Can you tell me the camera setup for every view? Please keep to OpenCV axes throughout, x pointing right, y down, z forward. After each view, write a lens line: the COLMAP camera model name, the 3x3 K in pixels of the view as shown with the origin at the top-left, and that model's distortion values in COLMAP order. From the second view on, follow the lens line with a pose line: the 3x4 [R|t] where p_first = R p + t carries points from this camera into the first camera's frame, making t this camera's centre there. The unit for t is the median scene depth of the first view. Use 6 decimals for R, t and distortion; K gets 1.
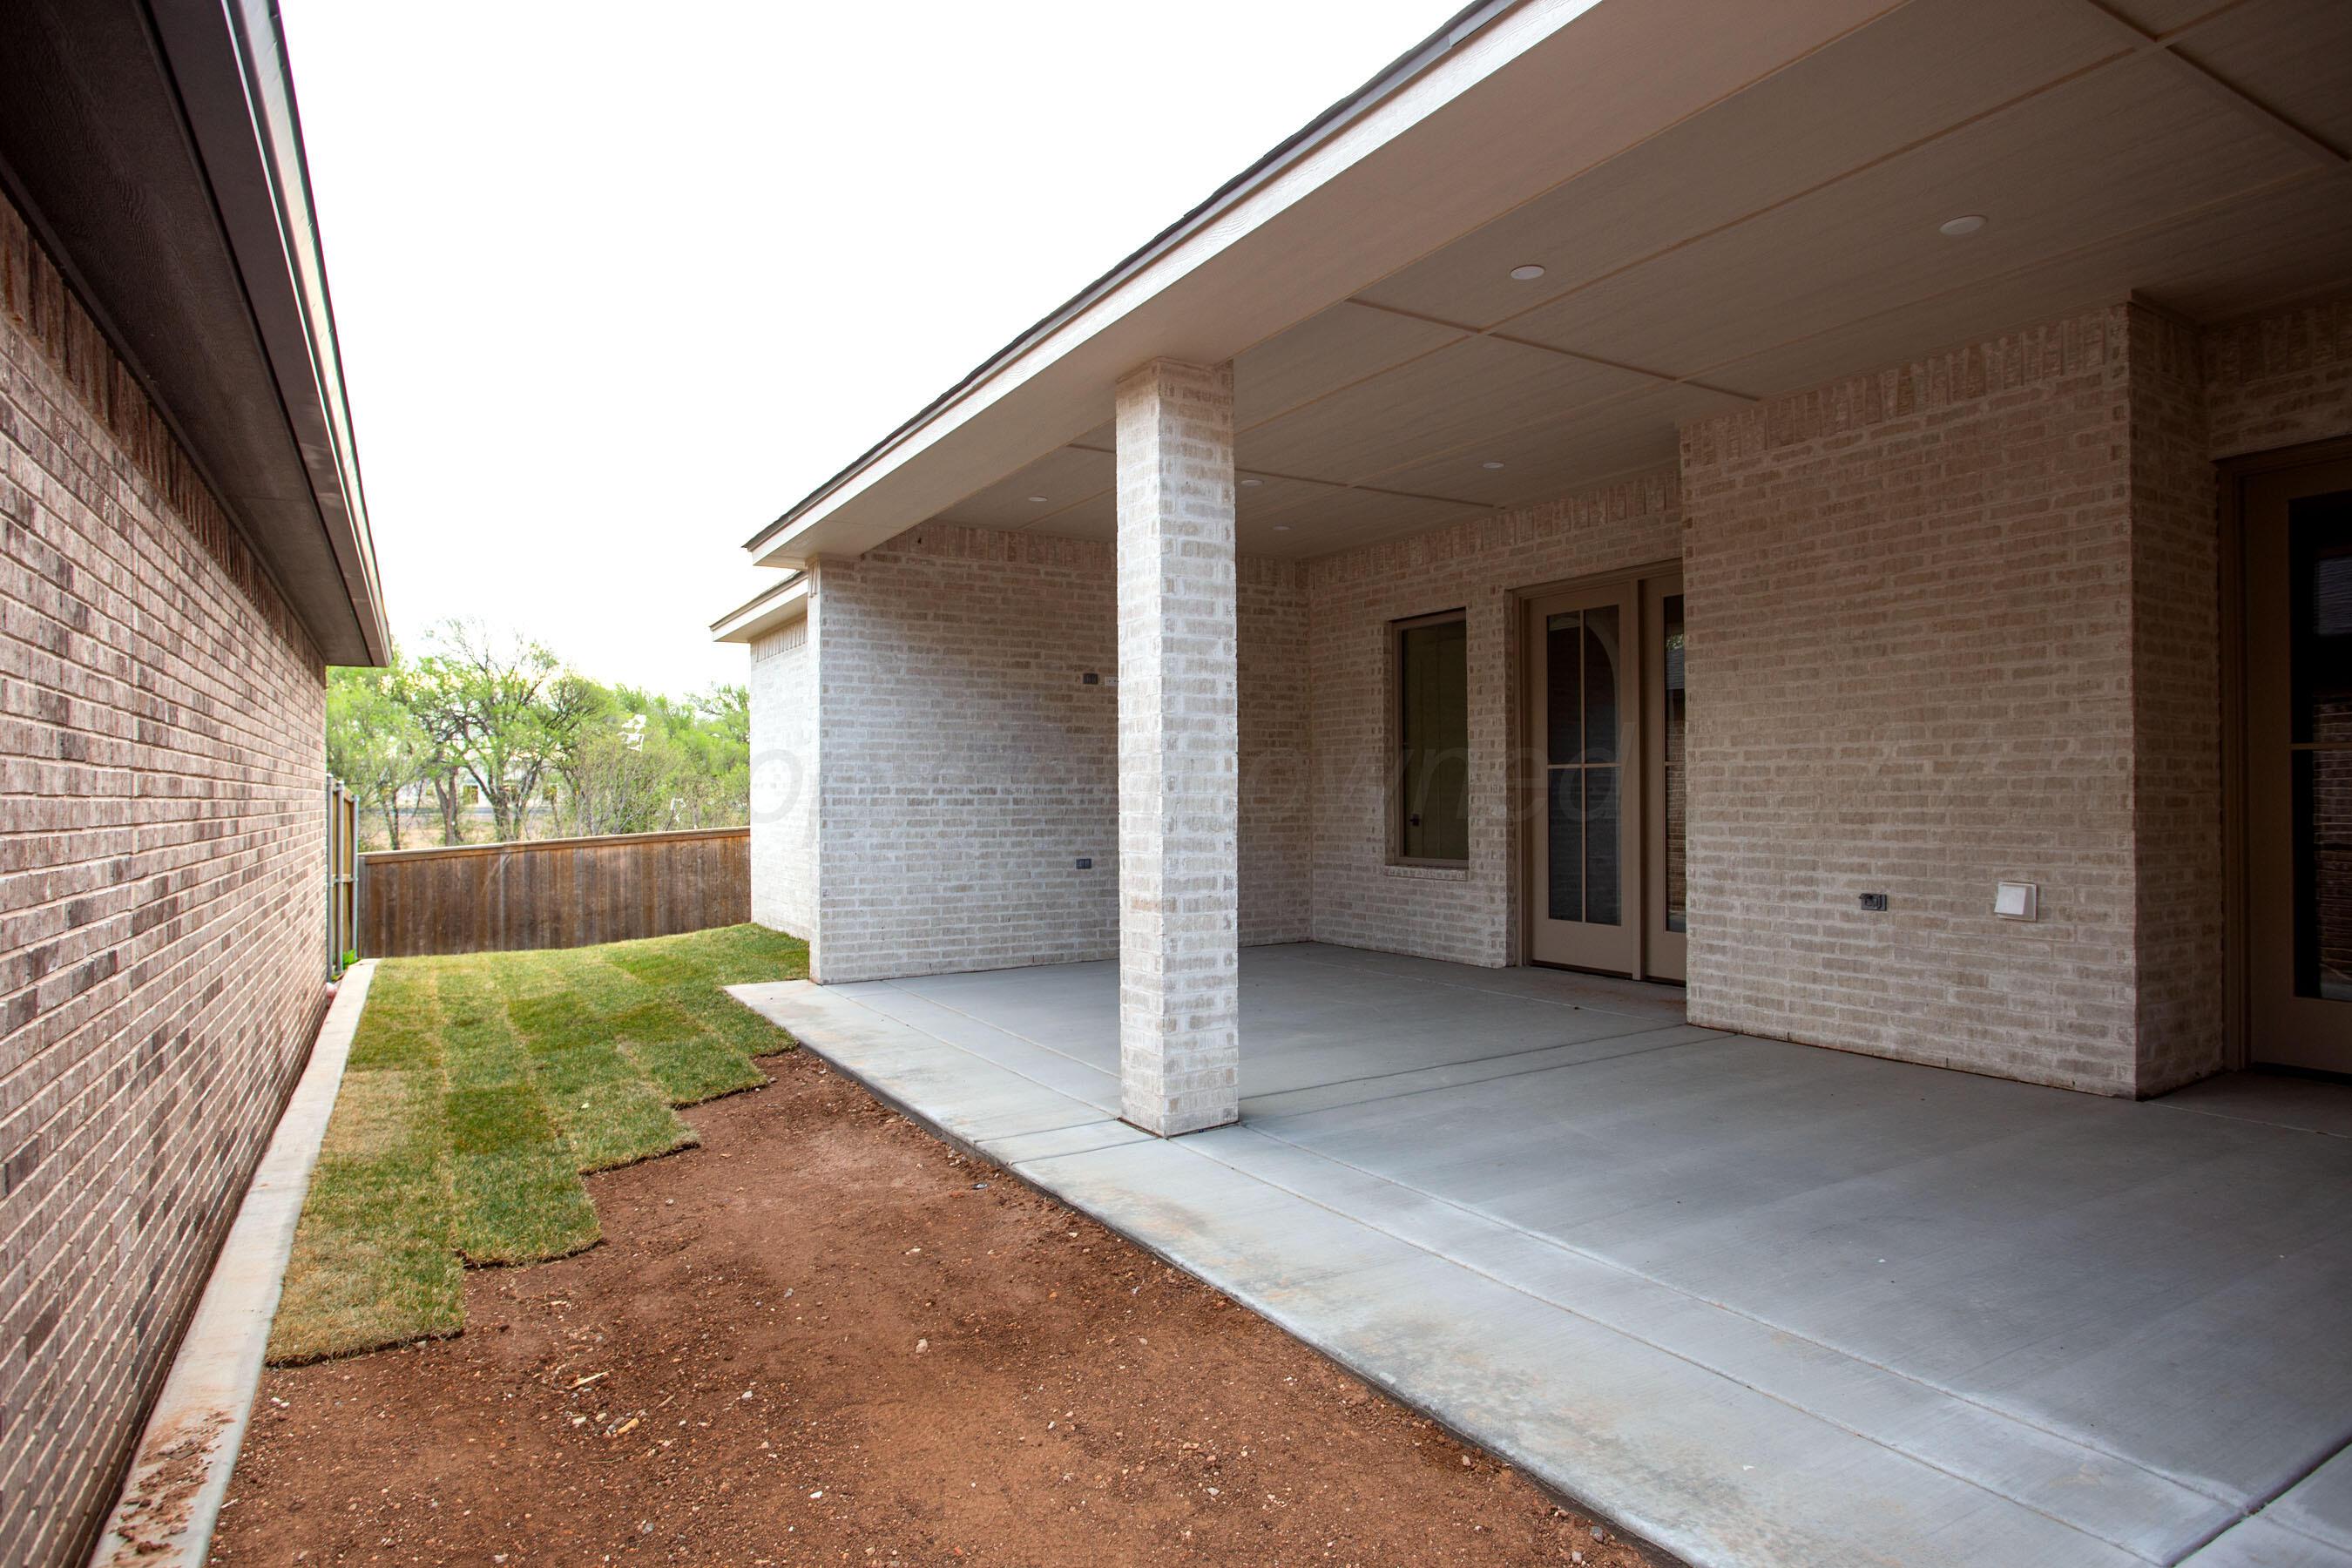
lens RADIAL K [[1285.9, 0, 1177.3], [0, 1285.9, 784.2], [0, 0, 1]] dist [-0.002241, -0.000460]
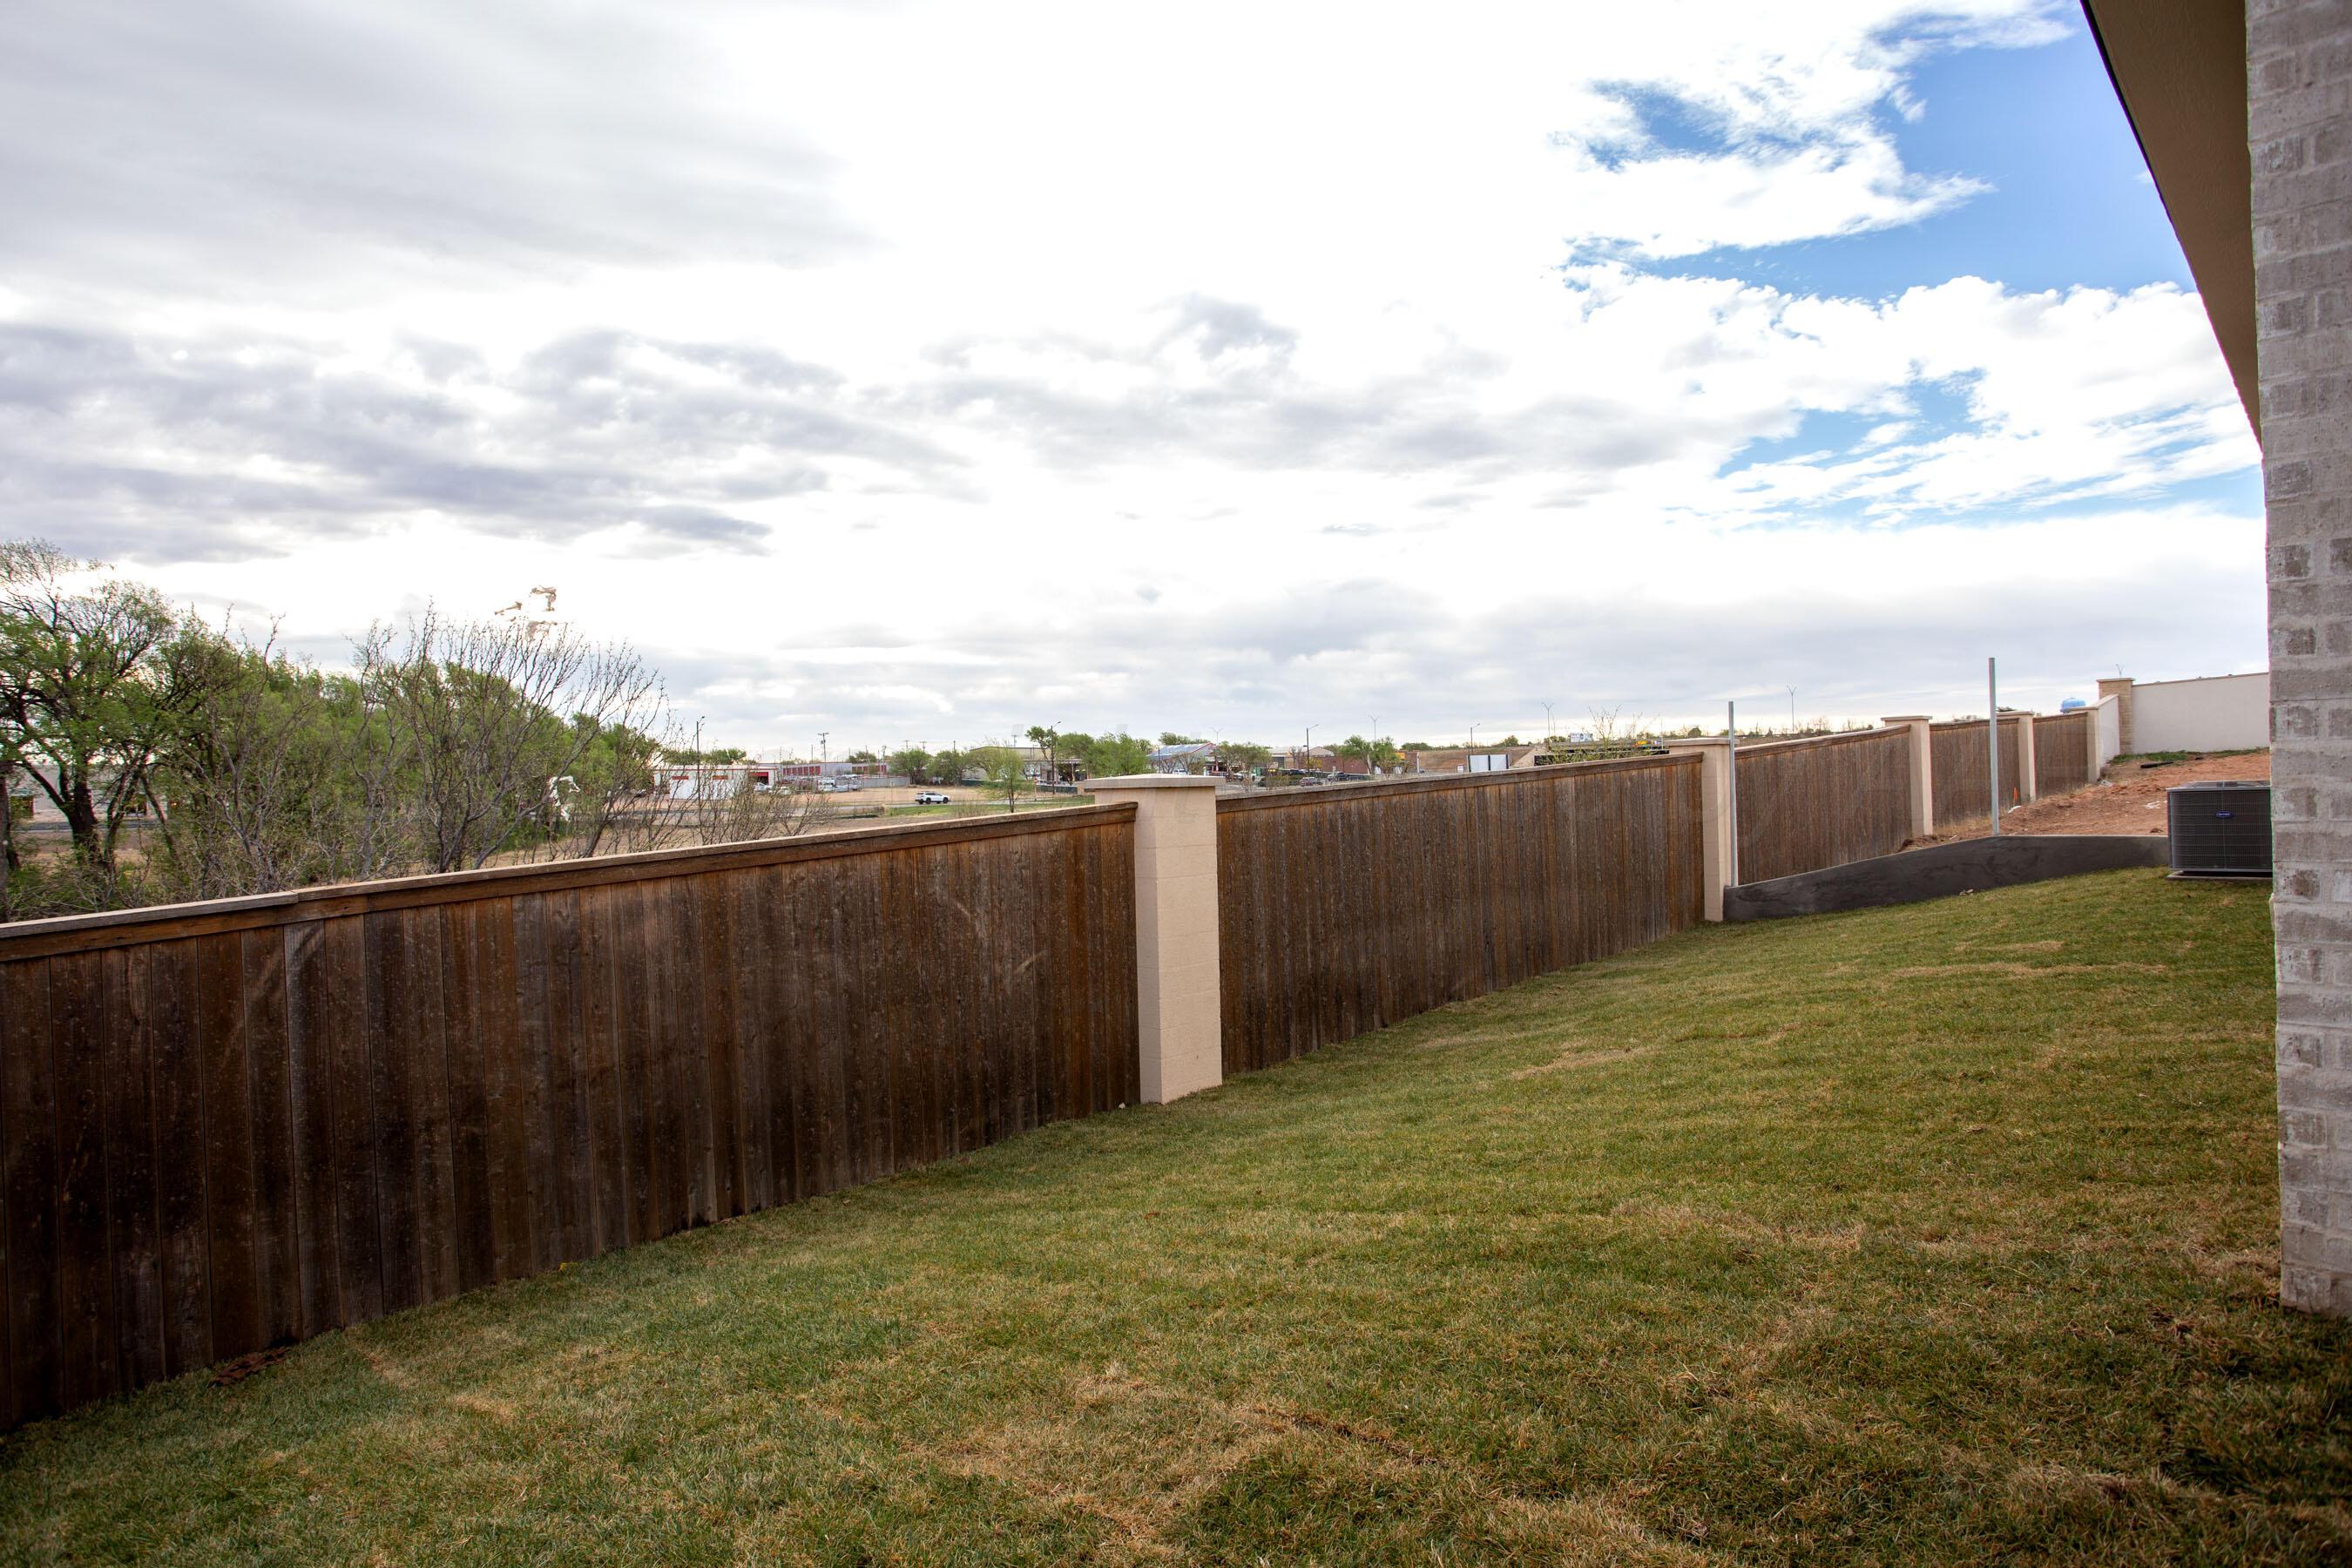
lens RADIAL K [[1282.6, 0, 1178.0], [0, 1282.6, 789.7], [0, 0, 1]] dist [0.005306, 0.002350]
pose [[0.973787, -0.021768, 0.226419, -0.370824], [0.019592, 0.999738, 0.011856, 0.020807], [-0.226618, -0.007109, 0.973958, 0.621800]]
